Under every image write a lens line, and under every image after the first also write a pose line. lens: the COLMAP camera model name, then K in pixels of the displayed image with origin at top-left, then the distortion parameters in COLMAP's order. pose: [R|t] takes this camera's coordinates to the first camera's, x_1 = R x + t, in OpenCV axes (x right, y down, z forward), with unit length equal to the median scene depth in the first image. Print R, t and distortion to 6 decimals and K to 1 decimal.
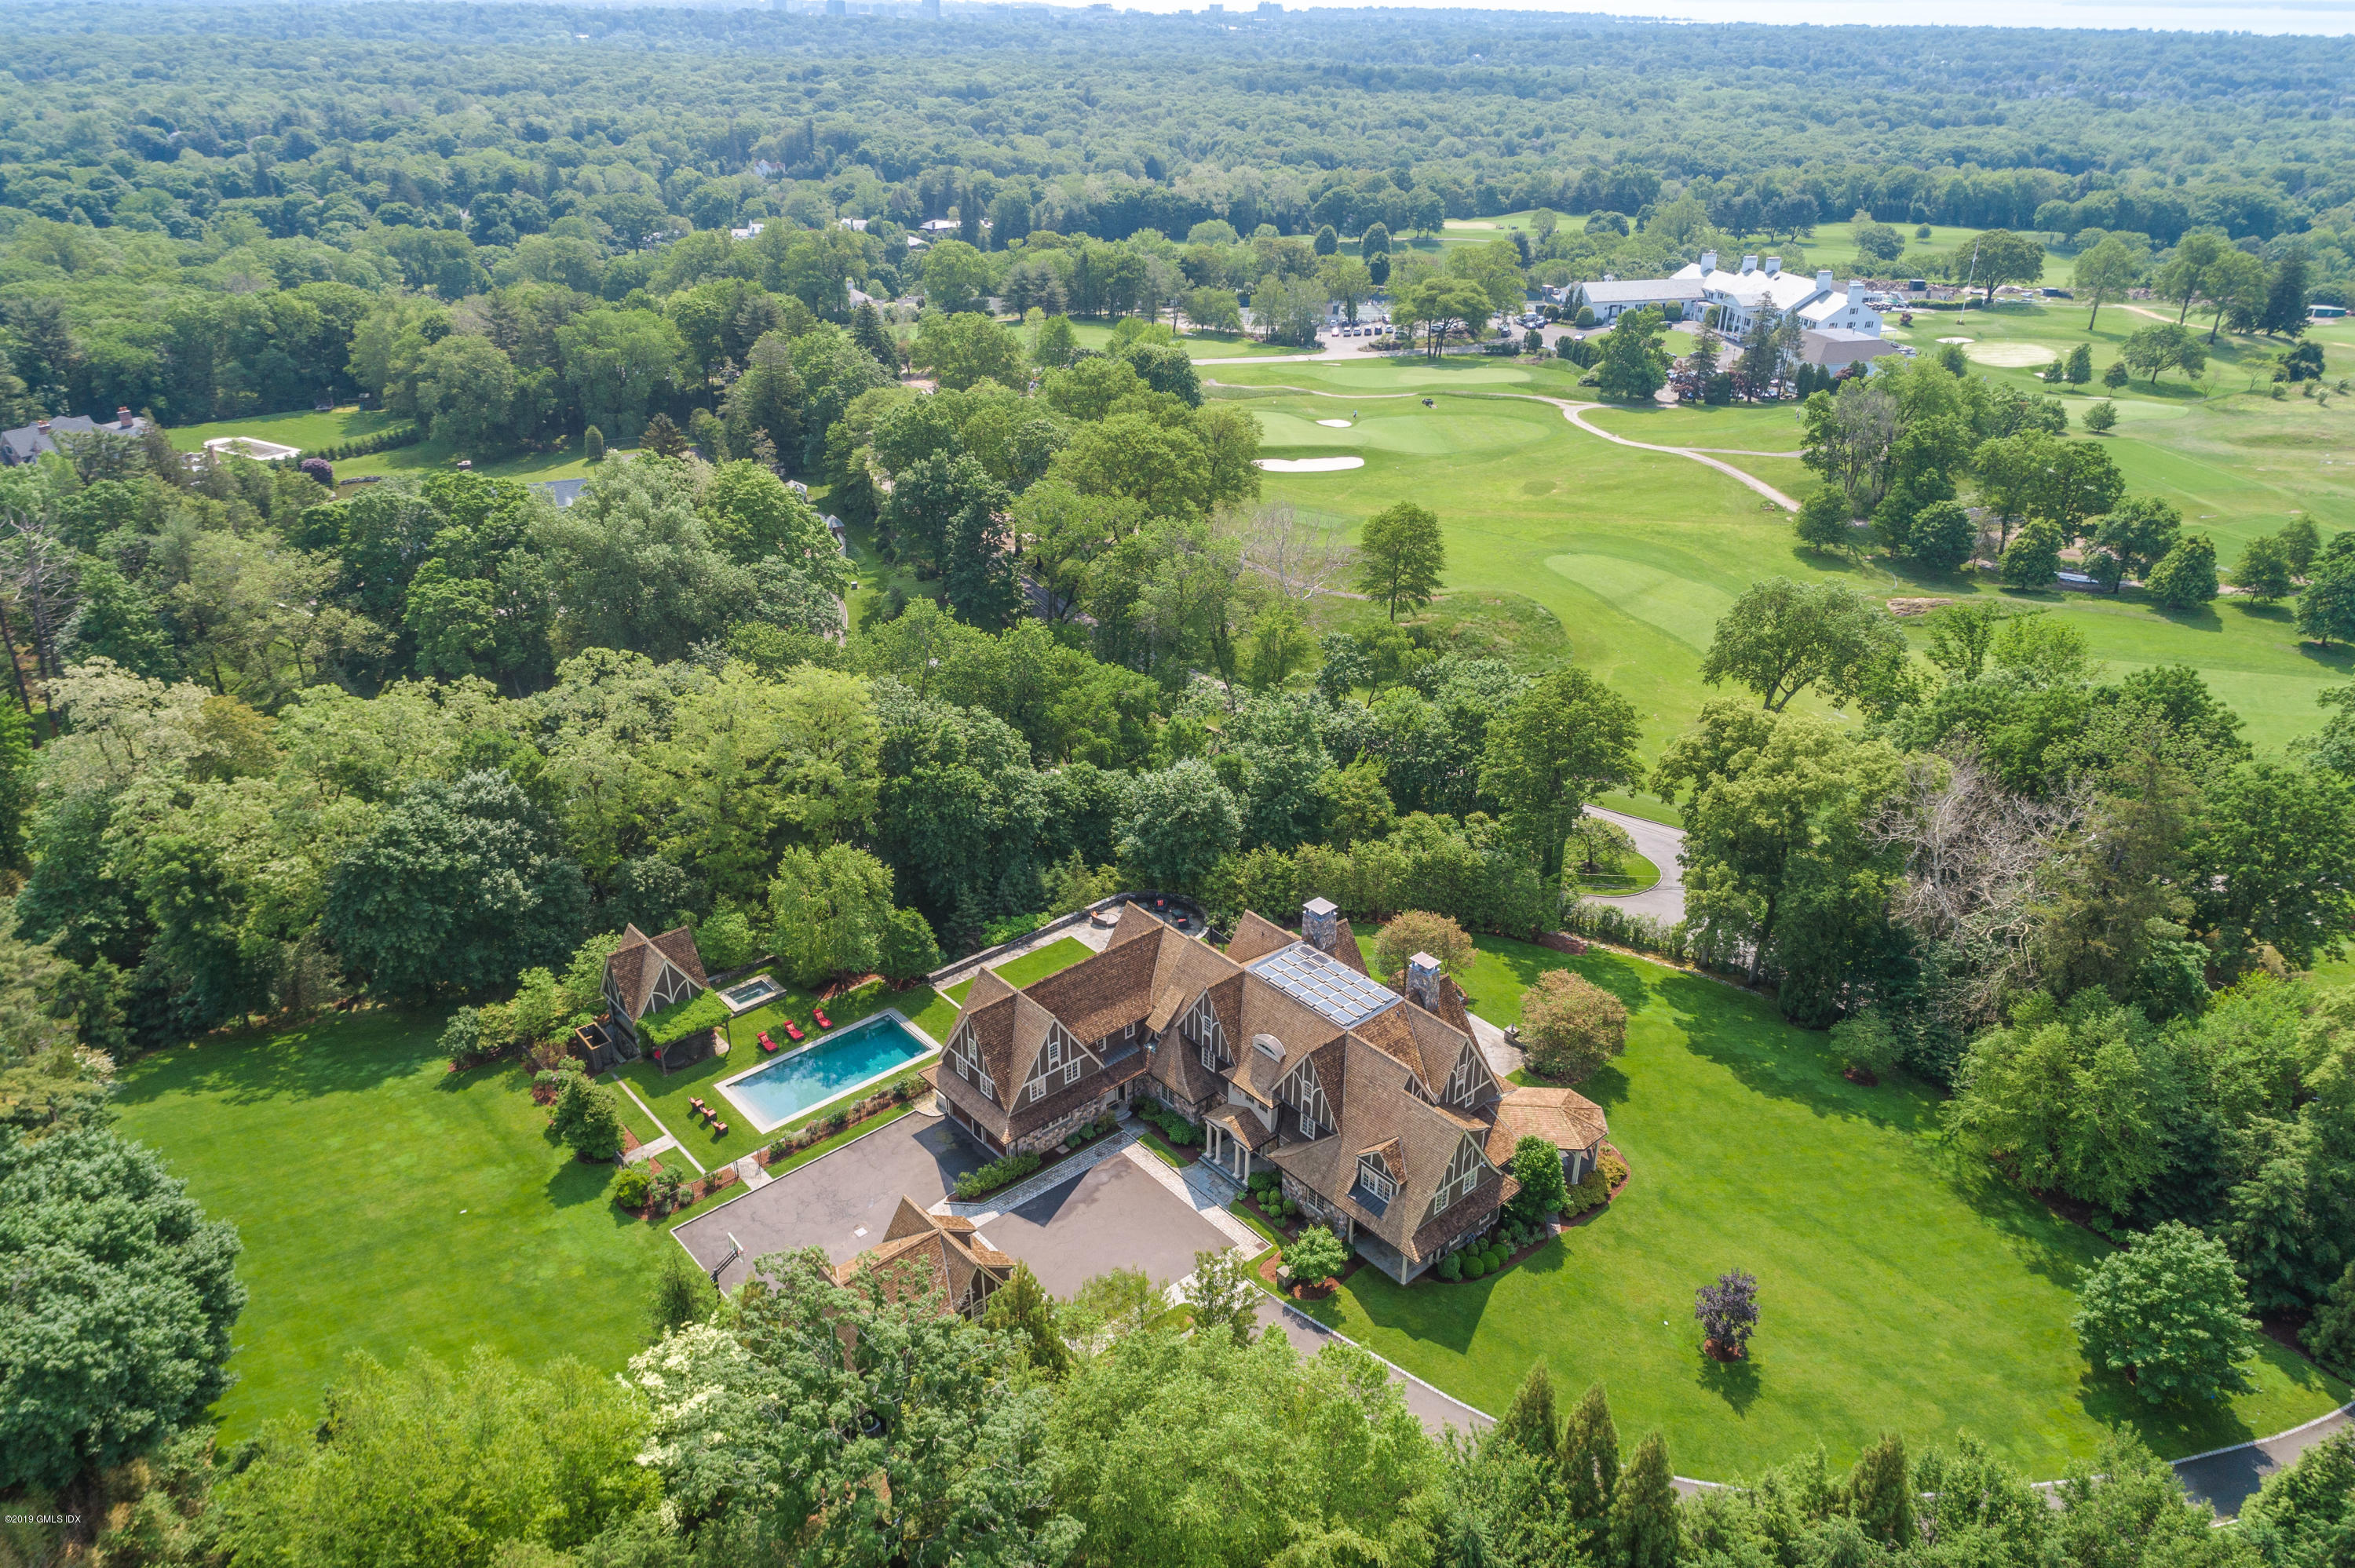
lens RADIAL K [[1609.4, 0, 1177.5], [0, 1609.4, 784.0], [0, 0, 1]] dist [0.002466, 0.002698]
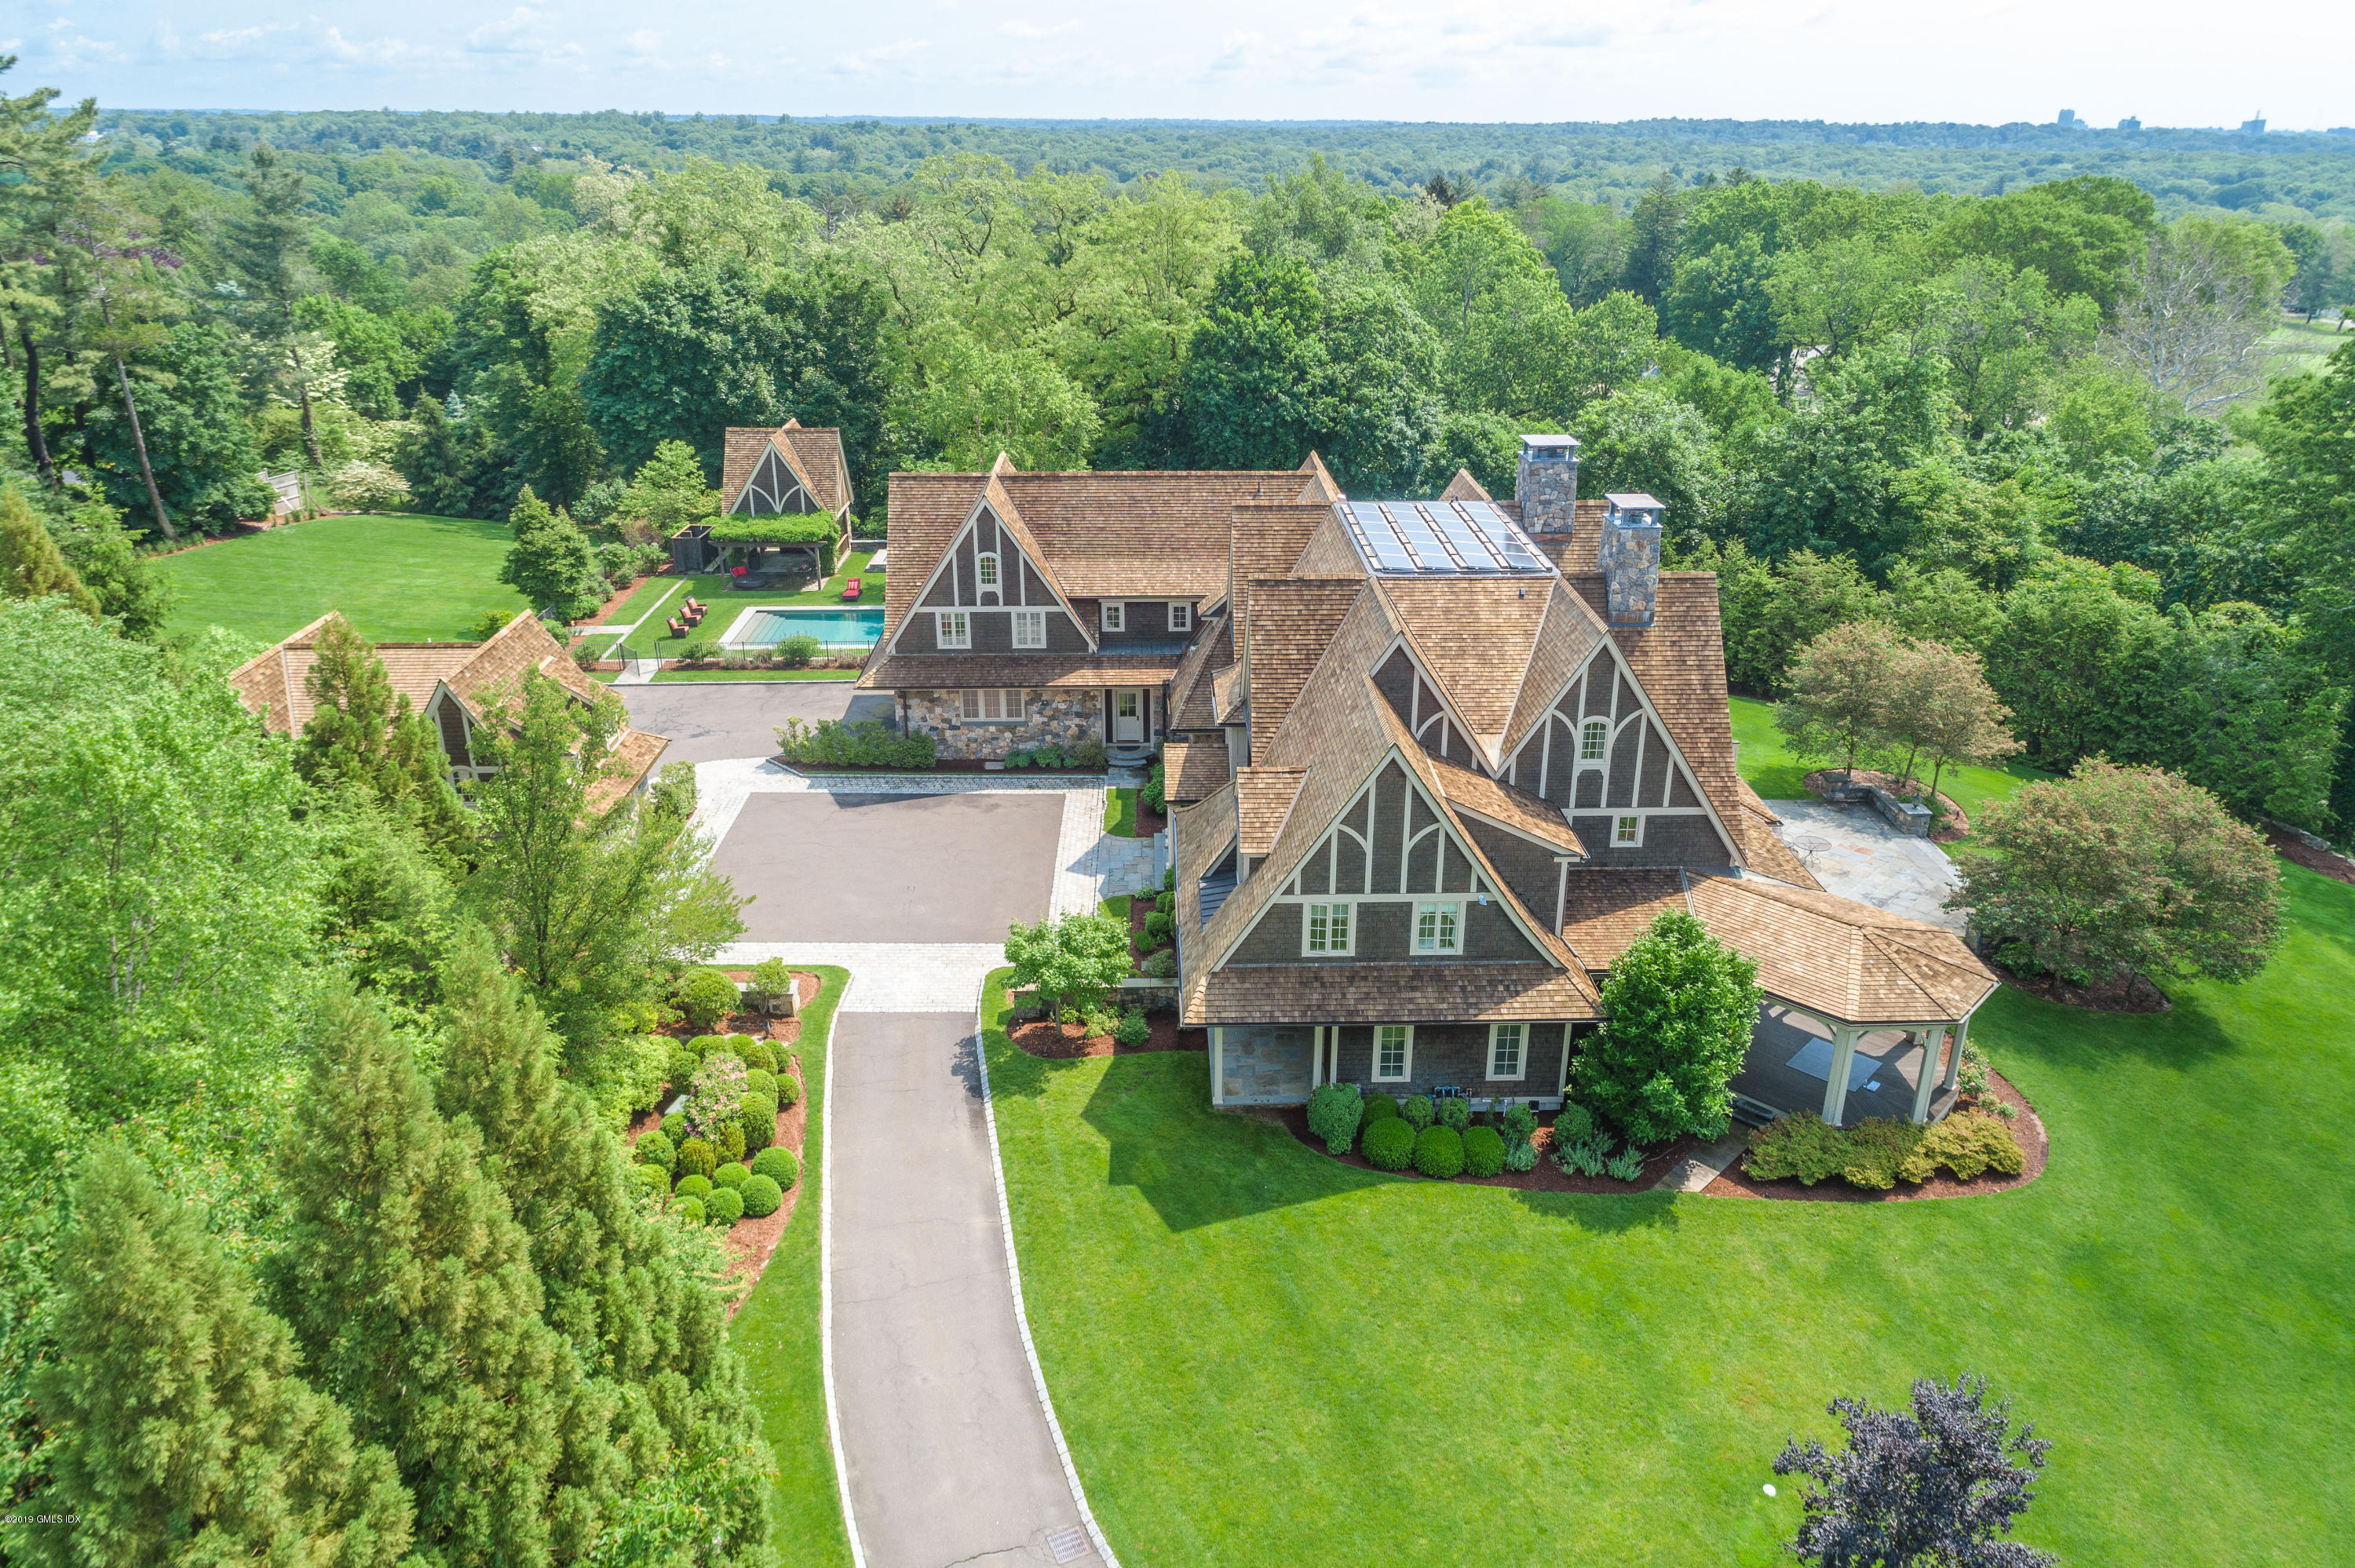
lens RADIAL K [[1609.4, 0, 1177.5], [0, 1609.4, 784.0], [0, 0, 1]] dist [0.002466, 0.002698]
pose [[0.761833, 0.242697, -0.600590, 0.258052], [-0.278937, 0.959708, 0.033991, 0.153076], [0.584640, 0.141631, 0.798834, 0.450200]]
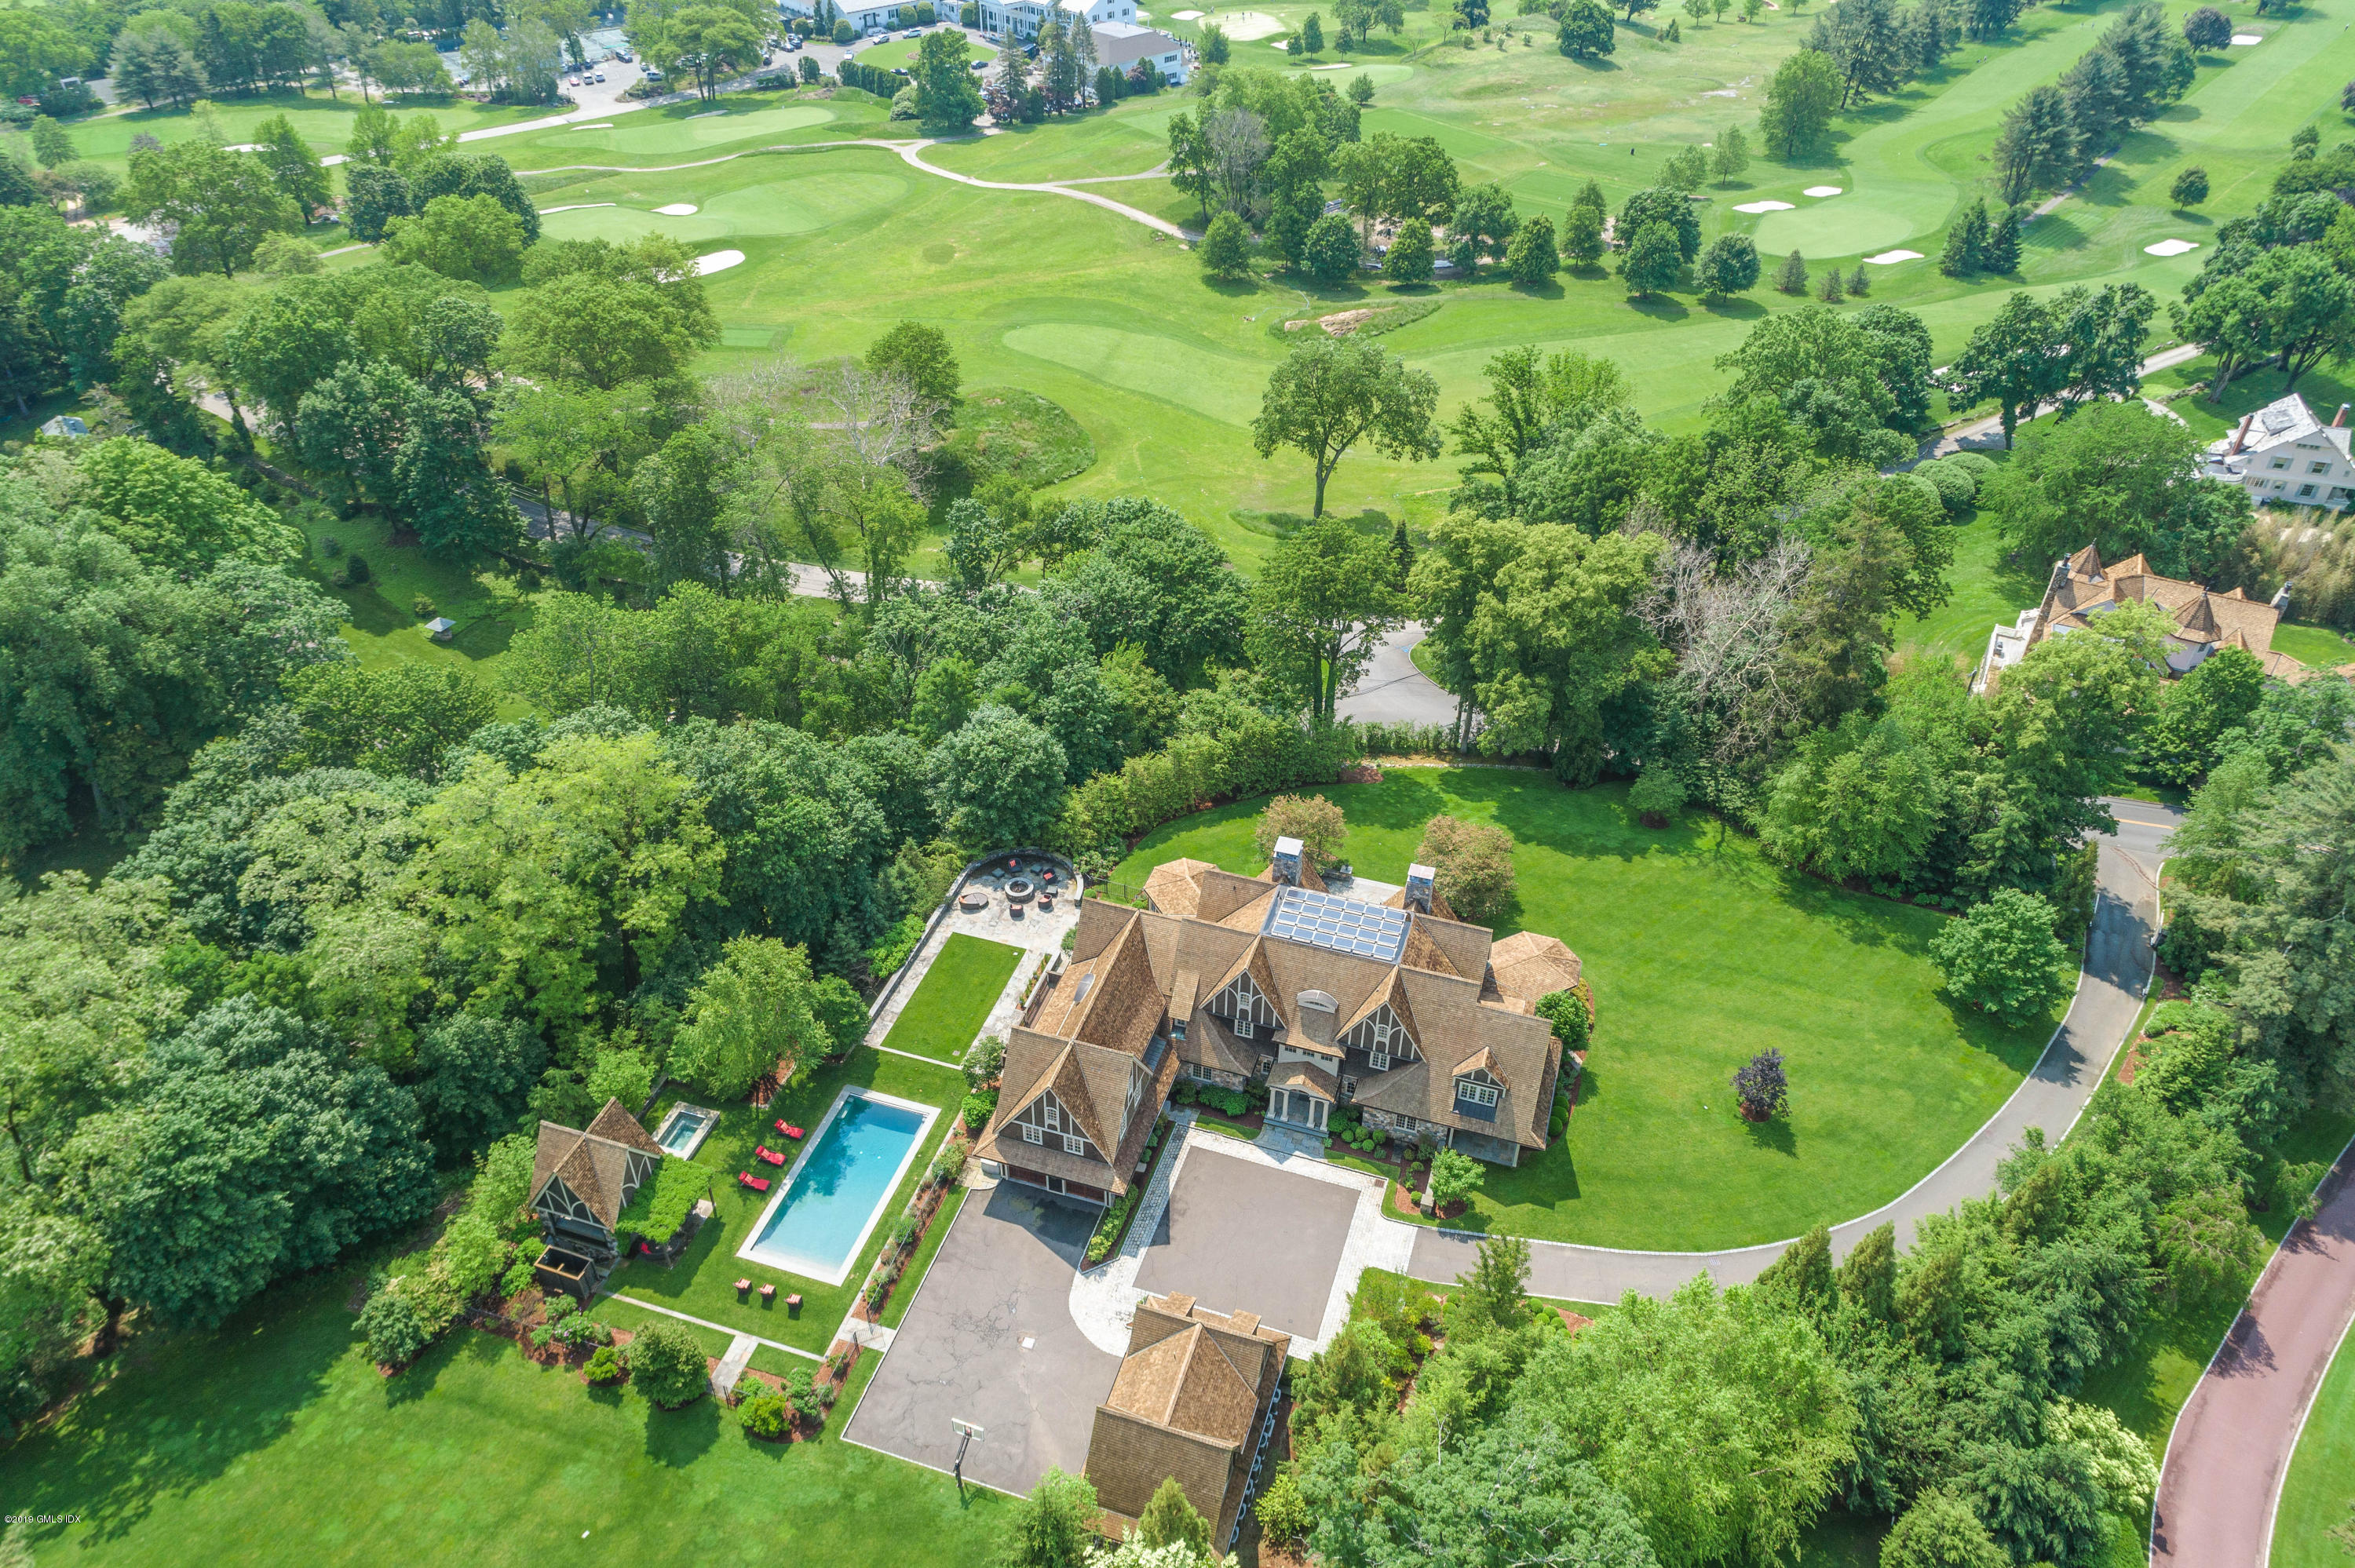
lens RADIAL K [[1593.5, 0, 1177.5], [0, 1593.5, 784.0], [0, 0, 1]] dist [0.000786, 0.005742]
pose [[0.858215, -0.308176, 0.410480, -0.295538], [0.223596, 0.944298, 0.241466, -0.173965], [-0.462030, -0.115448, 0.879318, 0.127574]]
